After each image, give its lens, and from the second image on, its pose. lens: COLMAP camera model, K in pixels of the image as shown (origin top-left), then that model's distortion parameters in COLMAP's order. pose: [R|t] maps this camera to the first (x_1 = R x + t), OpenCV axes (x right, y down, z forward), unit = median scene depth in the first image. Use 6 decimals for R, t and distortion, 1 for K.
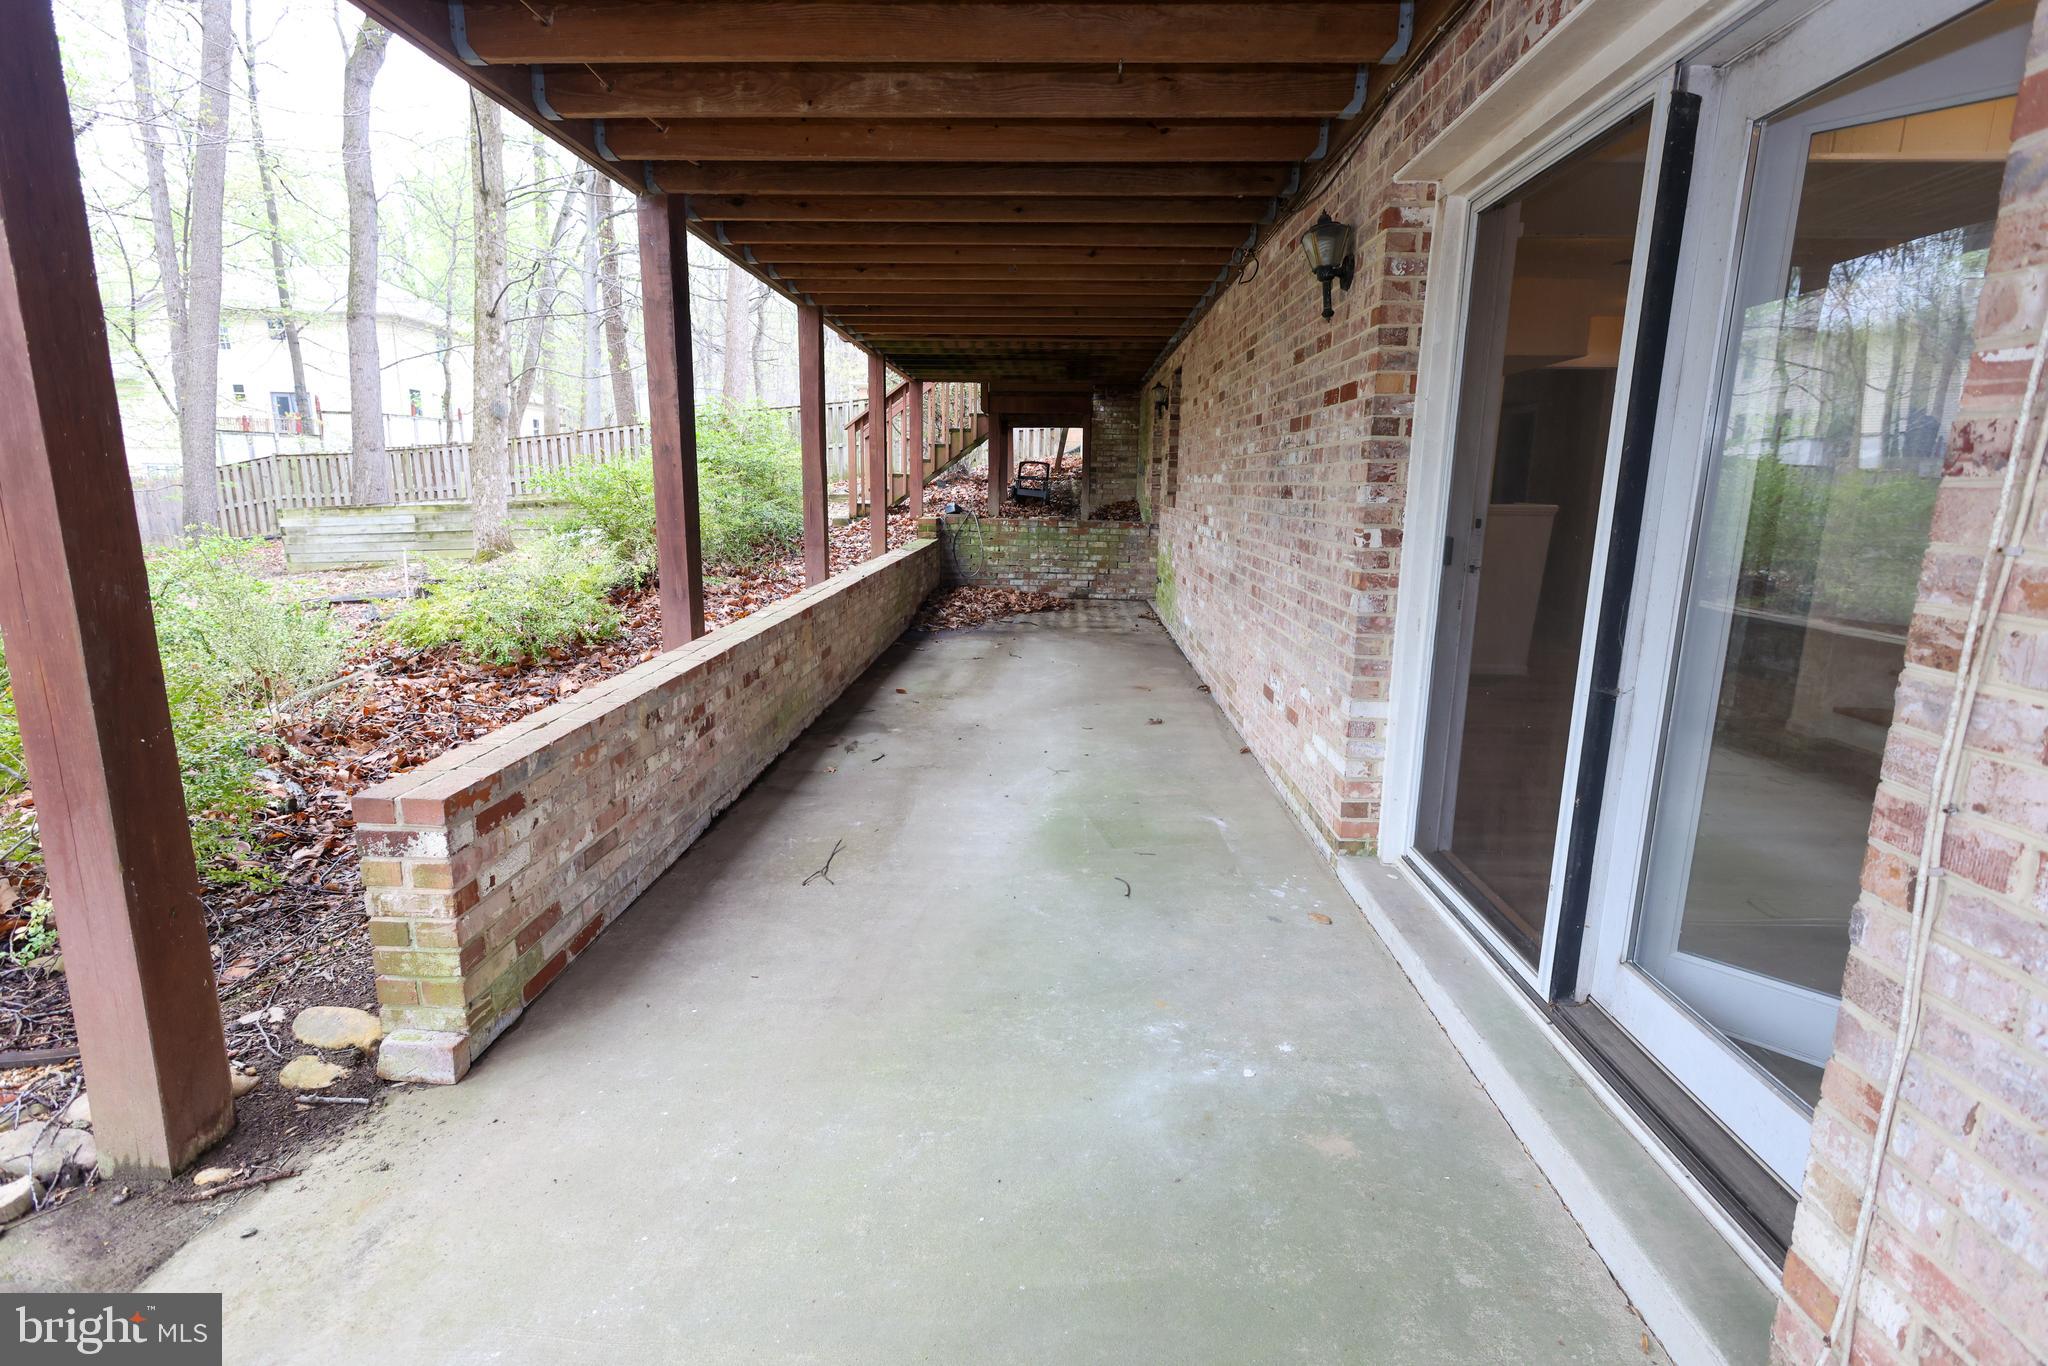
lens RADIAL K [[942.6, 0, 1024.8], [0, 942.6, 671.0], [0, 0, 1]] dist [-0.000173, -0.000320]
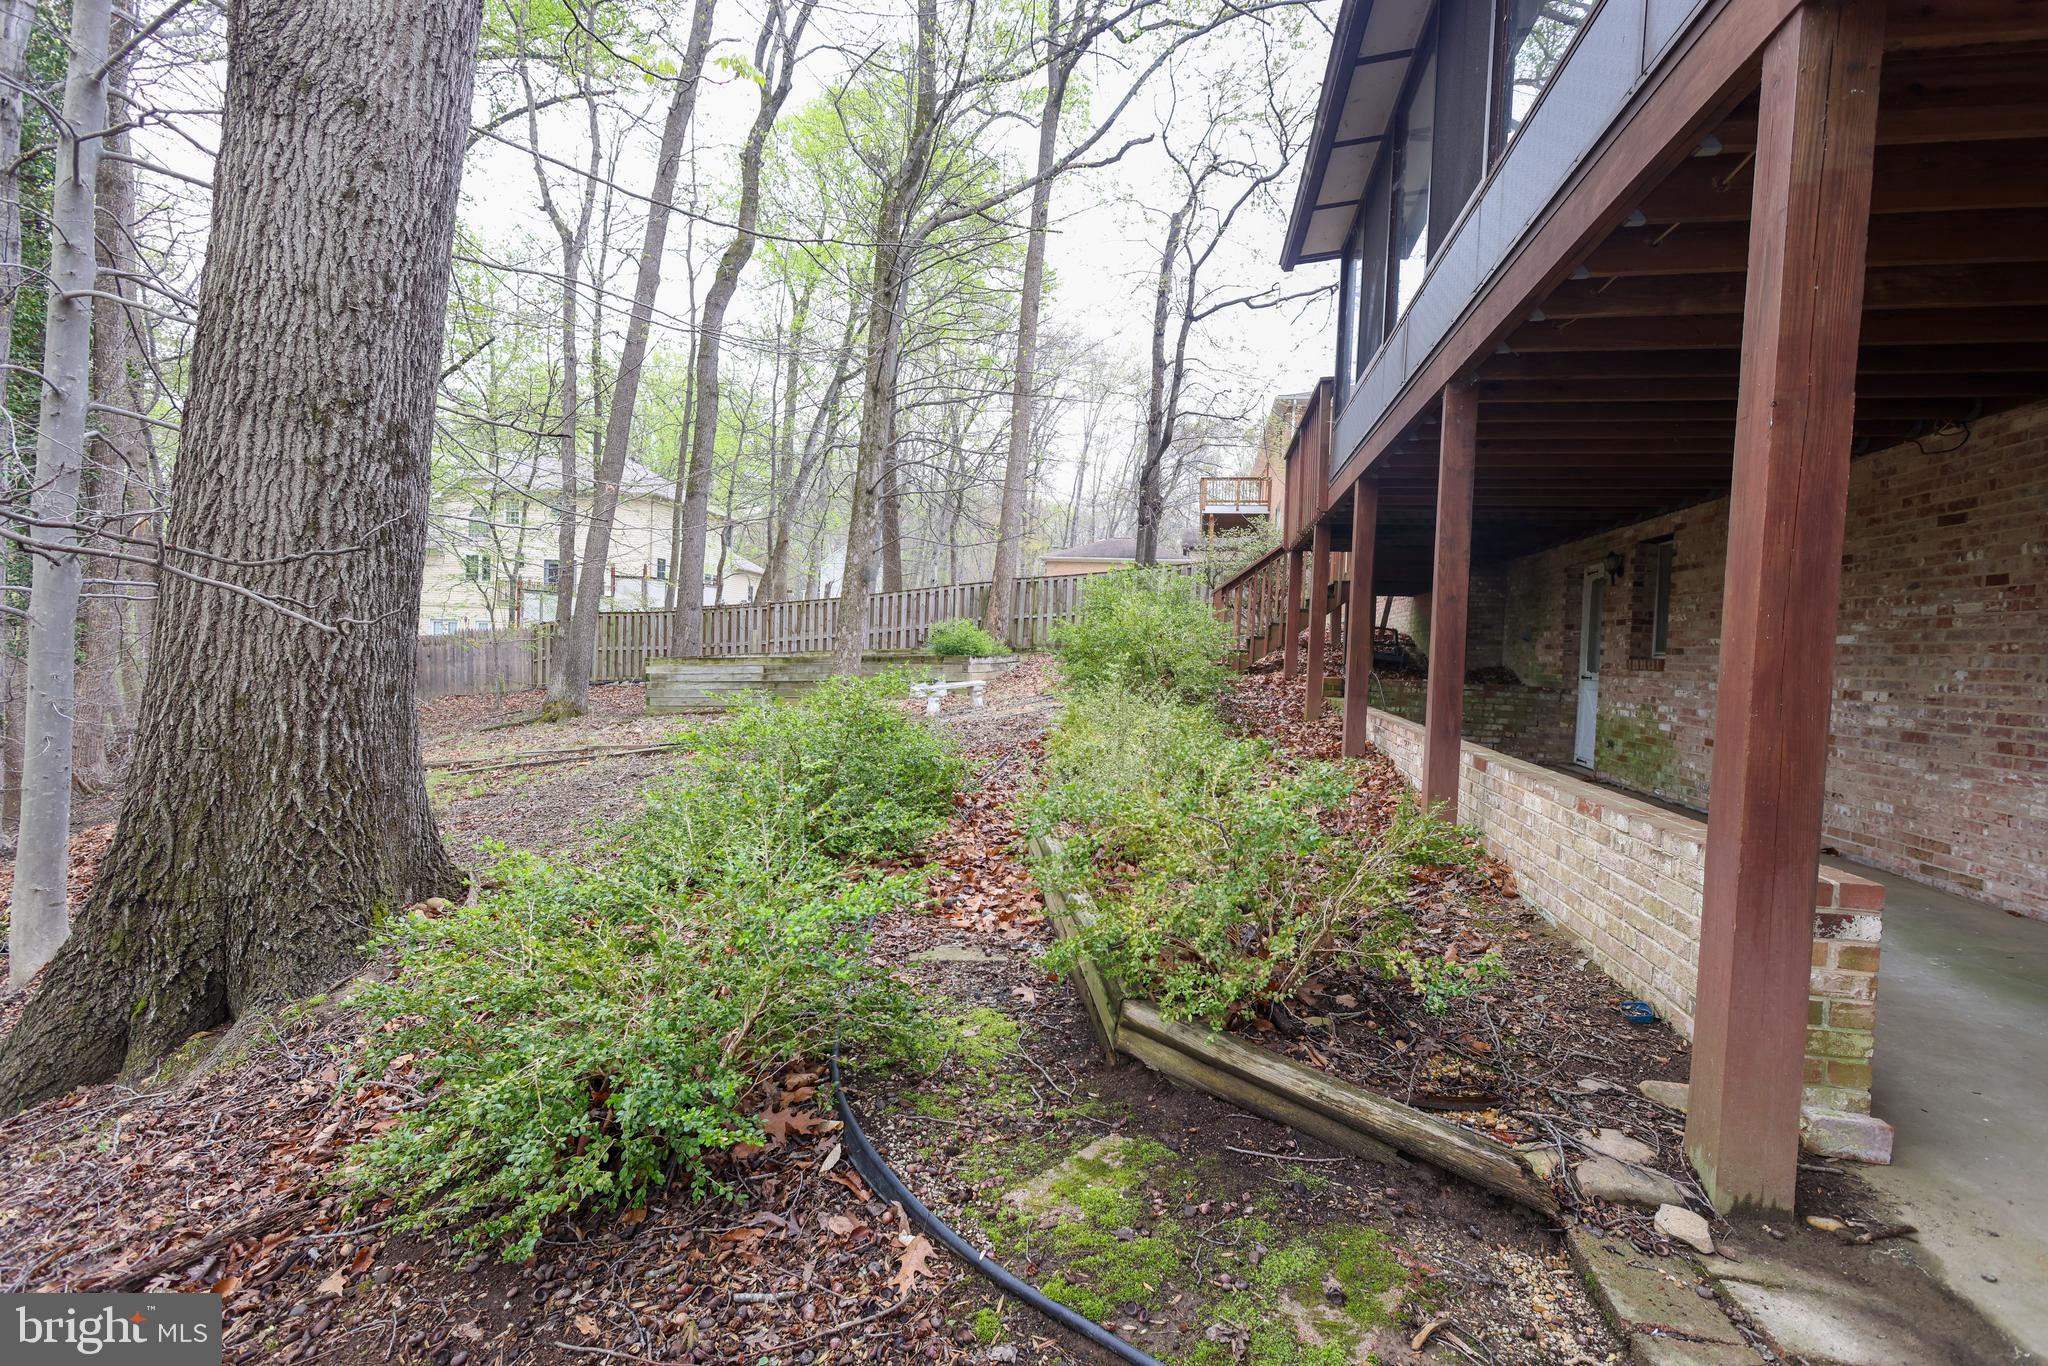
lens RADIAL K [[942.6, 0, 1022.0], [0, 942.6, 683.9], [0, 0, 1]] dist [-0.000173, -0.000320]
pose [[0.988739, 0.026101, -0.147358, -0.199370], [-0.049766, 0.985979, -0.159273, 0.017546], [0.141135, 0.164813, 0.976175, -0.035320]]
